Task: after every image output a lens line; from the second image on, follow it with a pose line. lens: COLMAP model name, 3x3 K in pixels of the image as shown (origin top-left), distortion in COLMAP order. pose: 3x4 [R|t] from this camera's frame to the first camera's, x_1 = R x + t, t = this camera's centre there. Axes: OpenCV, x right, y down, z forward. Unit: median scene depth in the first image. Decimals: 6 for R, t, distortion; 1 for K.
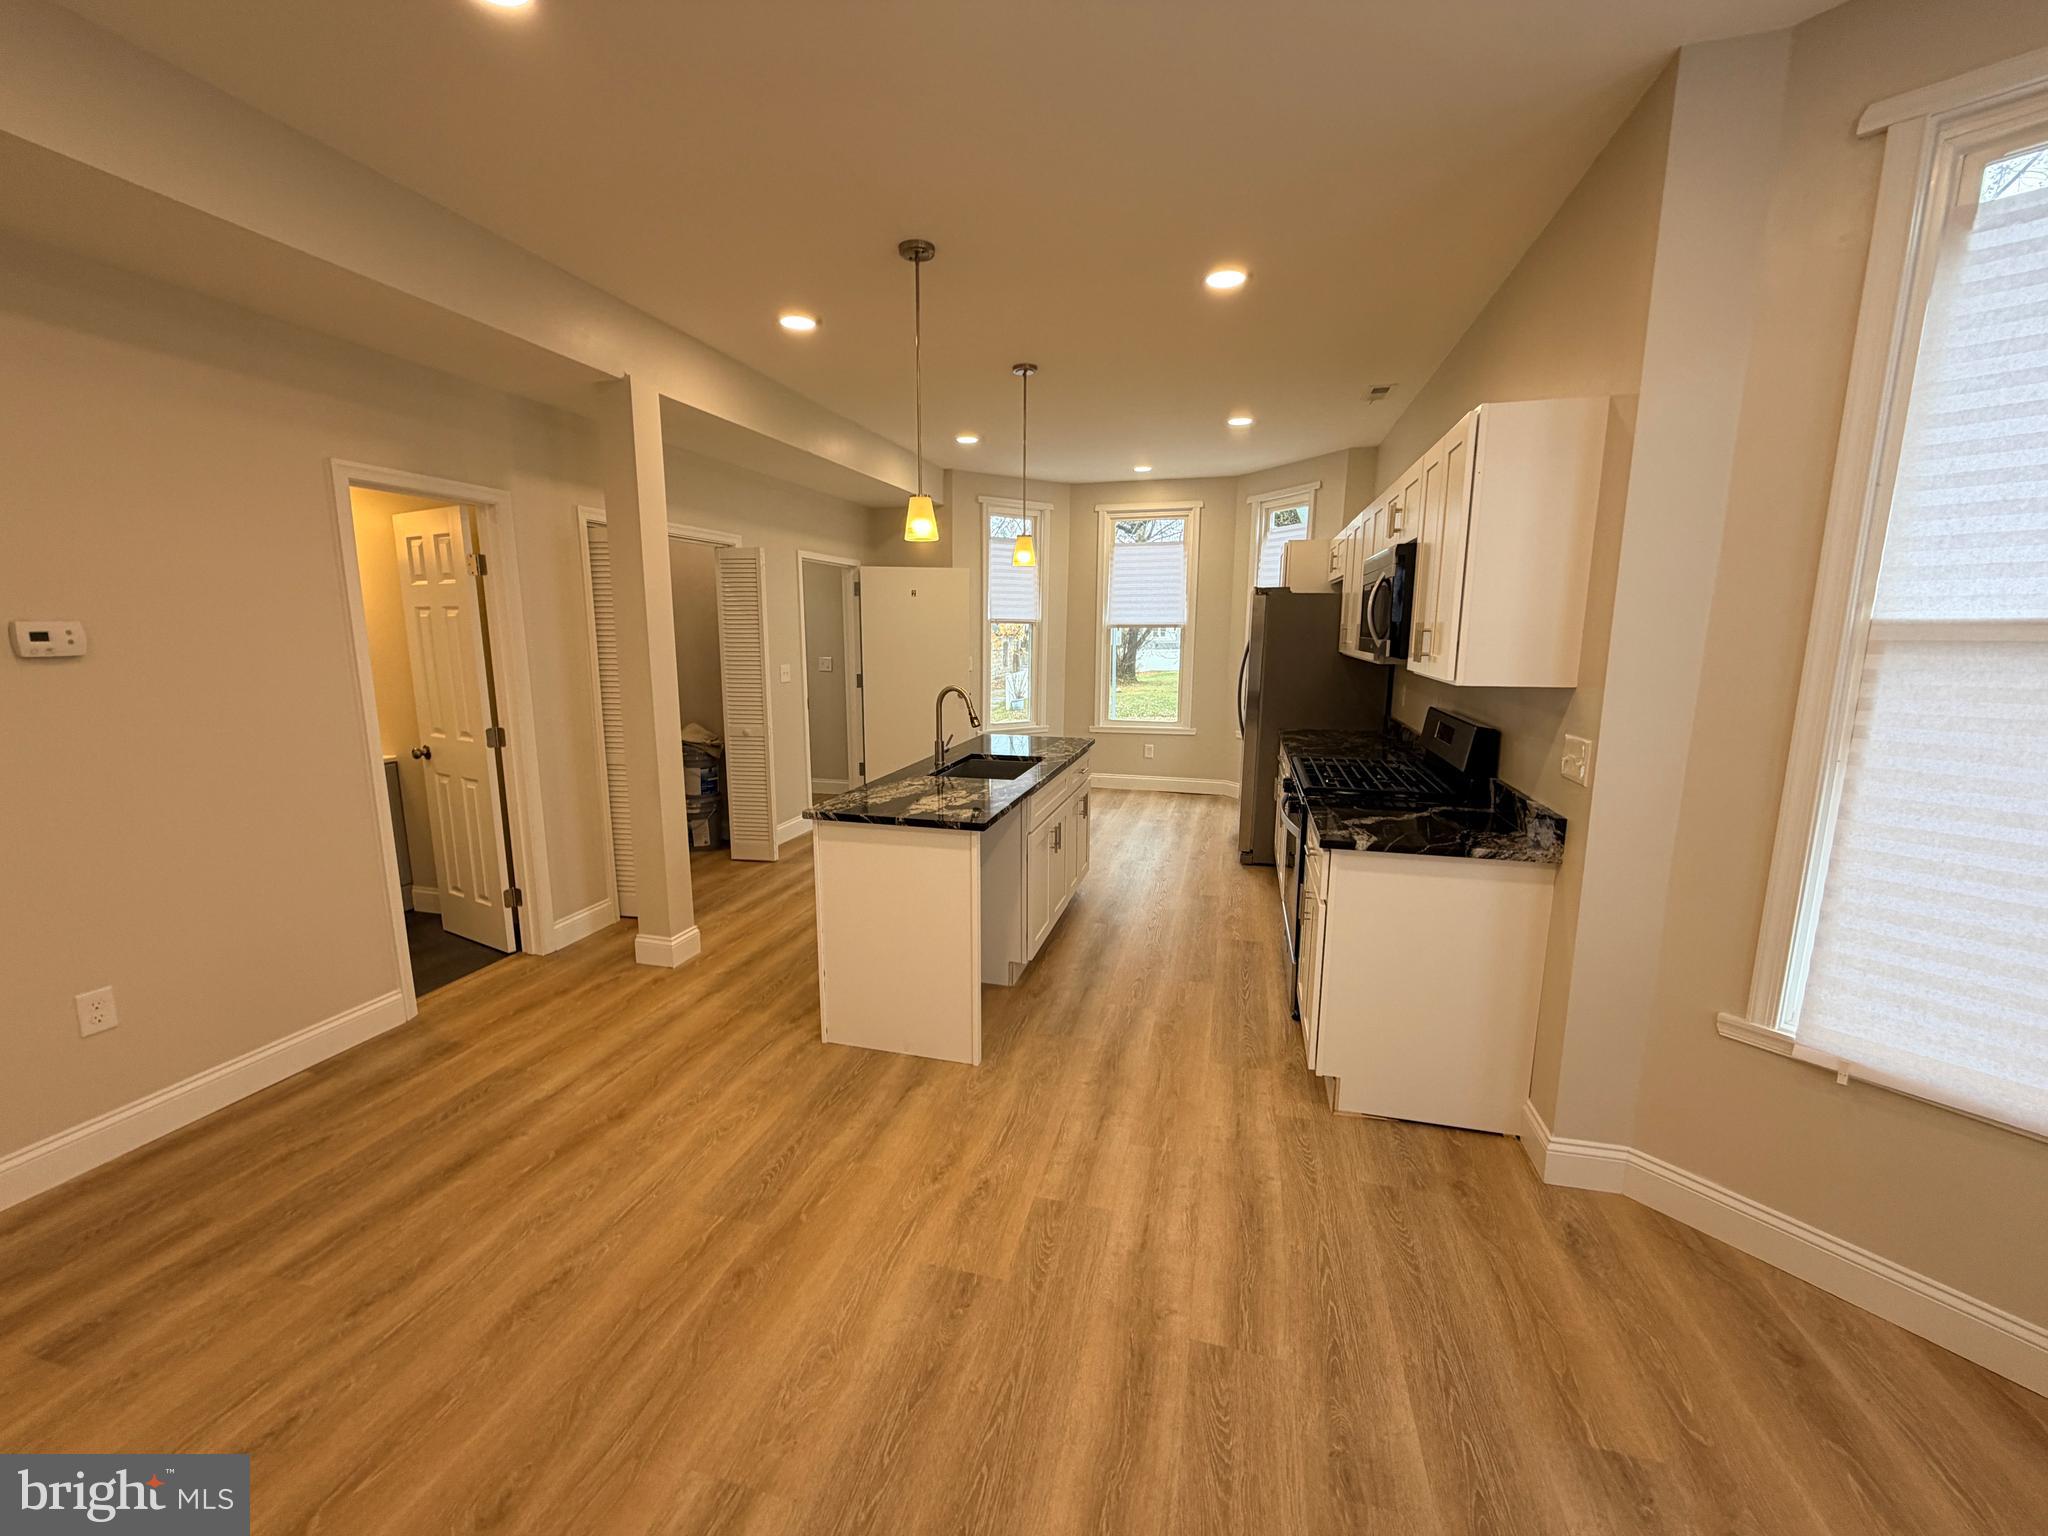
lens RADIAL K [[811.5, 0, 1018.8], [0, 811.5, 766.3], [0, 0, 1]] dist [-0.001913, -0.000103]
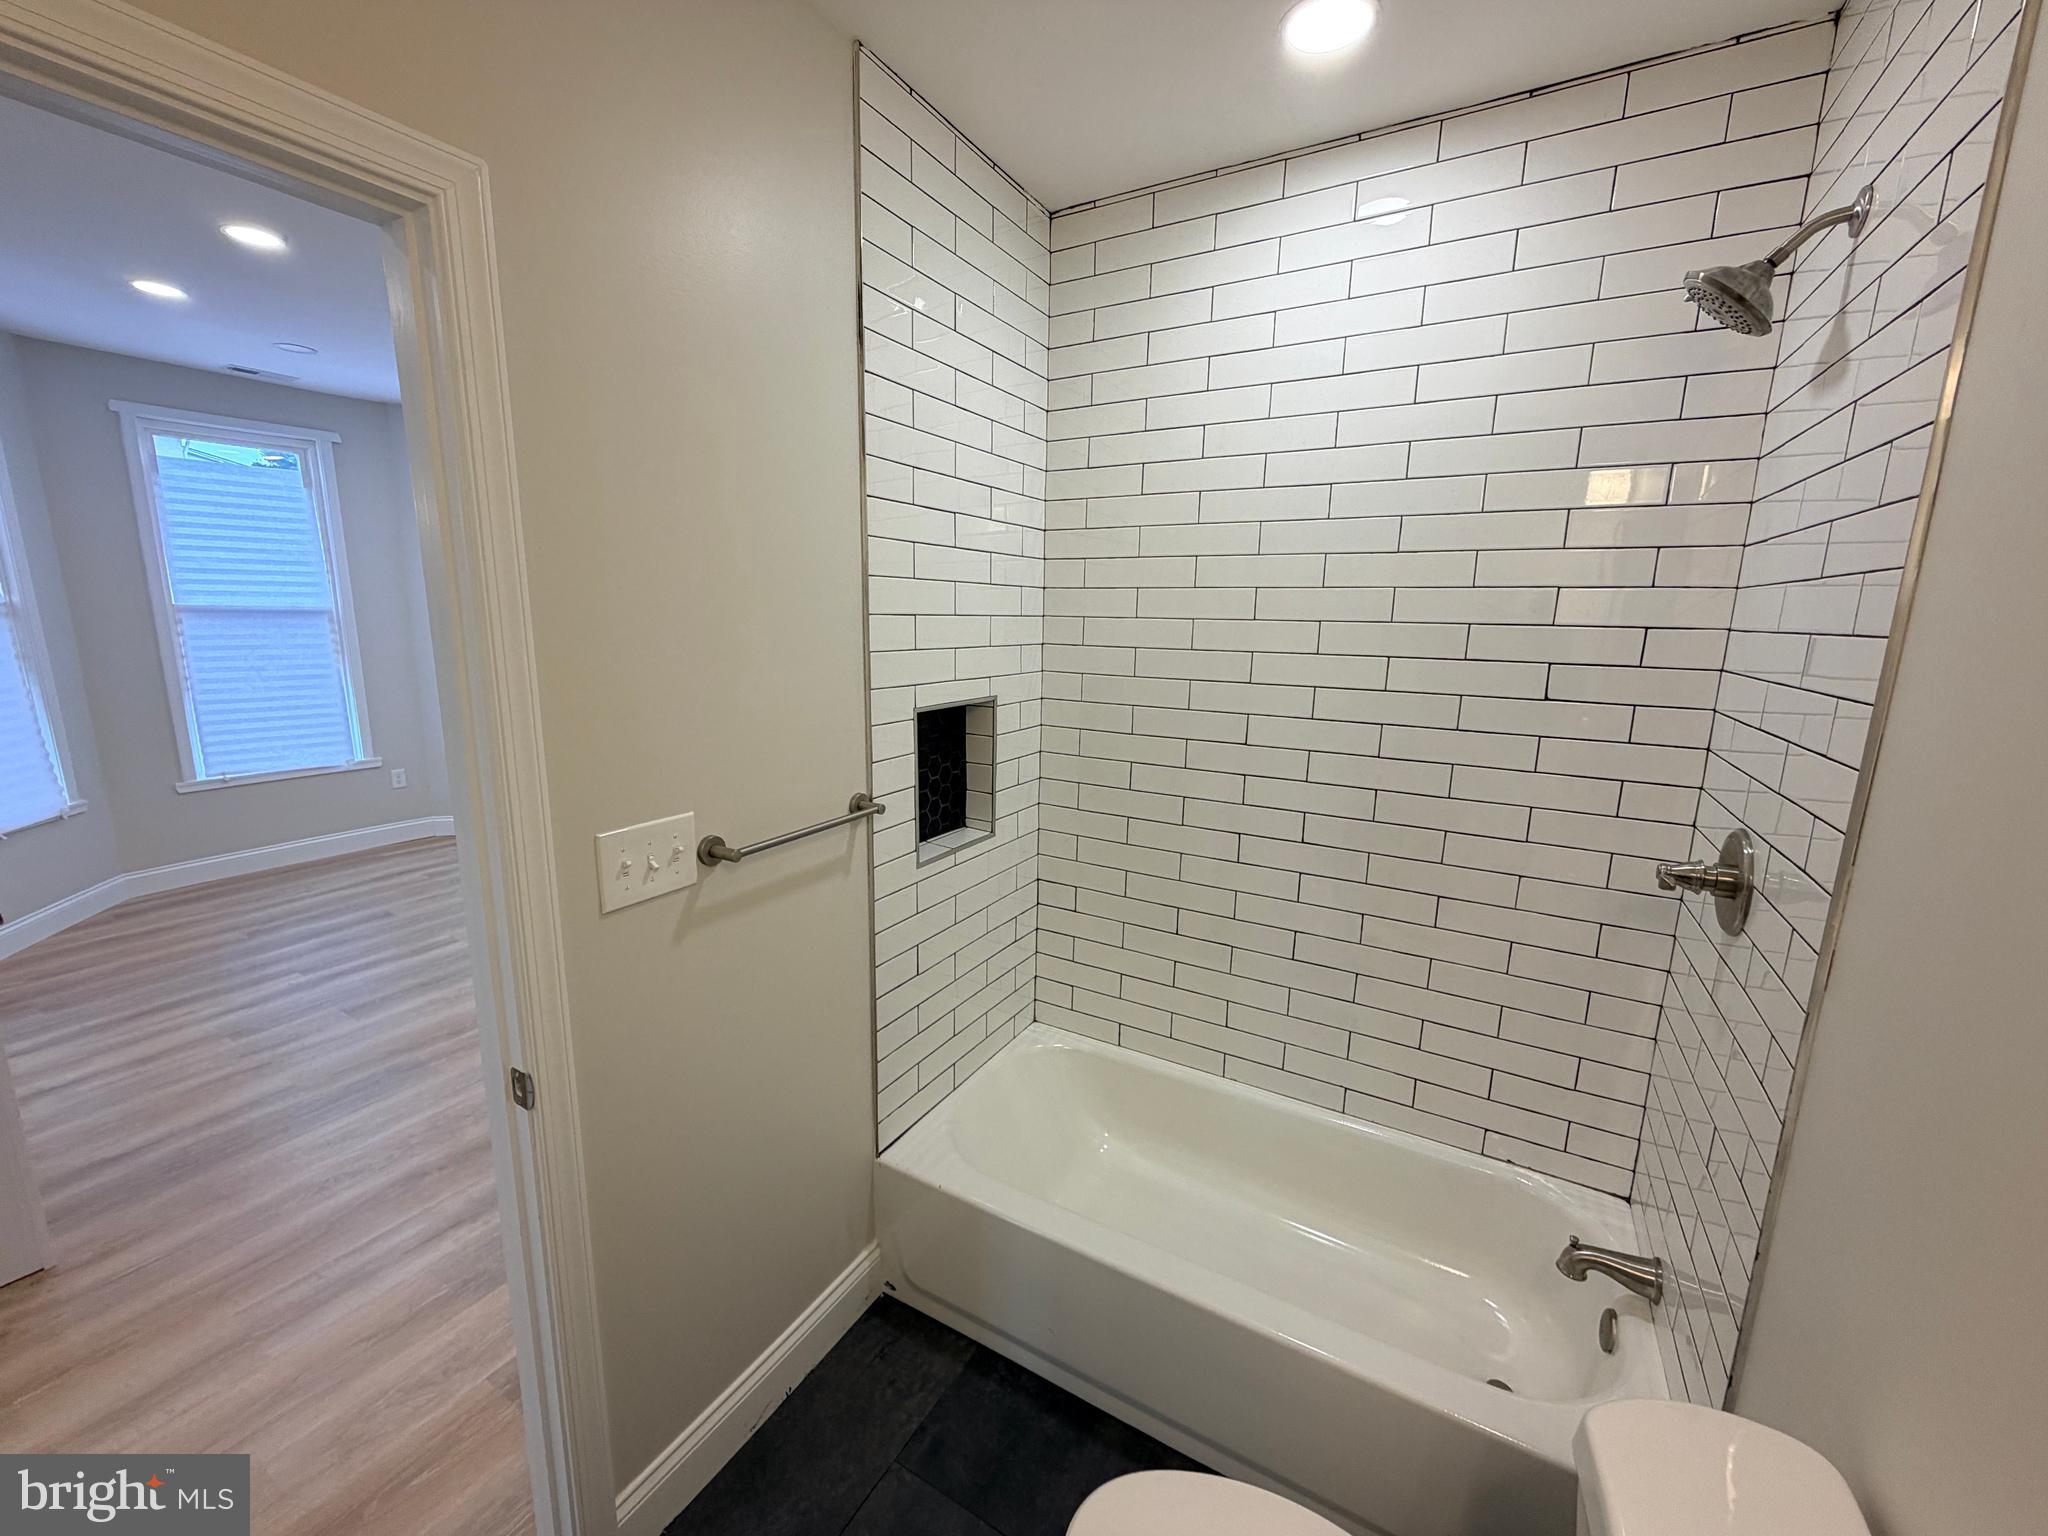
lens RADIAL K [[811.5, 0, 1018.8], [0, 811.5, 766.3], [0, 0, 1]] dist [-0.001913, -0.000103]
pose [[-0.964276, -0.066628, 0.256383, -1.466874], [0.027497, 0.937448, 0.347037, -0.308023], [-0.263468, 0.341689, -0.902127, 1.624082]]
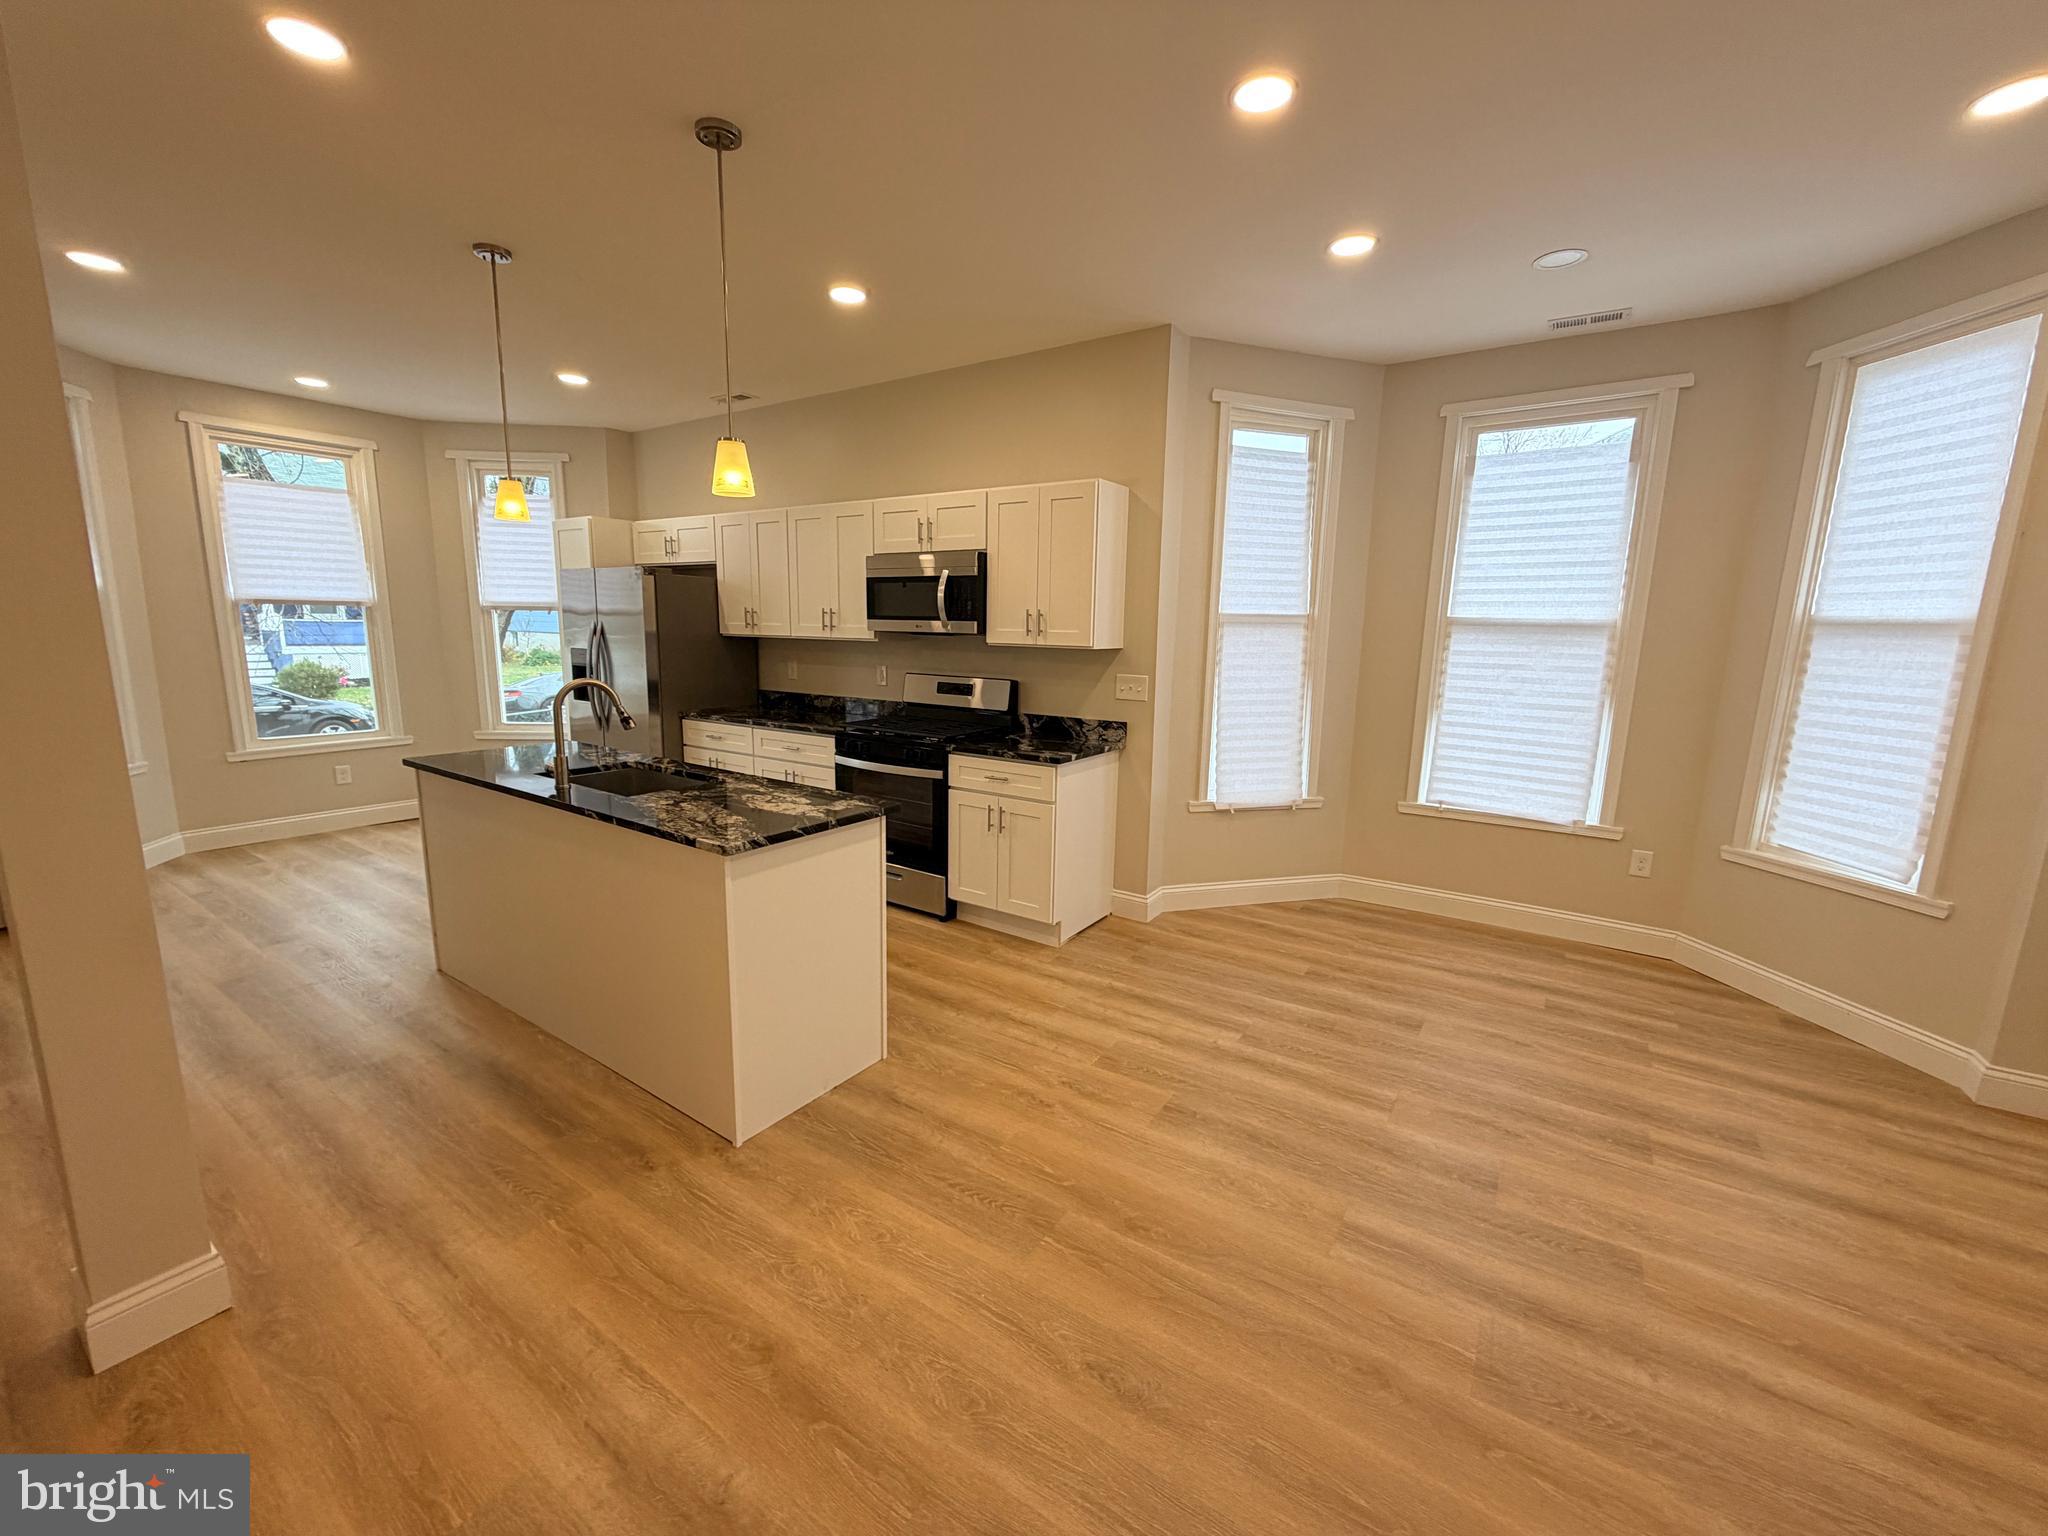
lens RADIAL K [[814.8, 0, 1017.9], [0, 814.8, 767.3], [0, 0, 1]] dist [-0.001844, 0.000087]
pose [[0.323845, -0.158085, 0.932809, -1.059317], [0.143827, 0.982709, 0.116609, -0.078273], [-0.935114, 0.096400, 0.340983, 0.603399]]
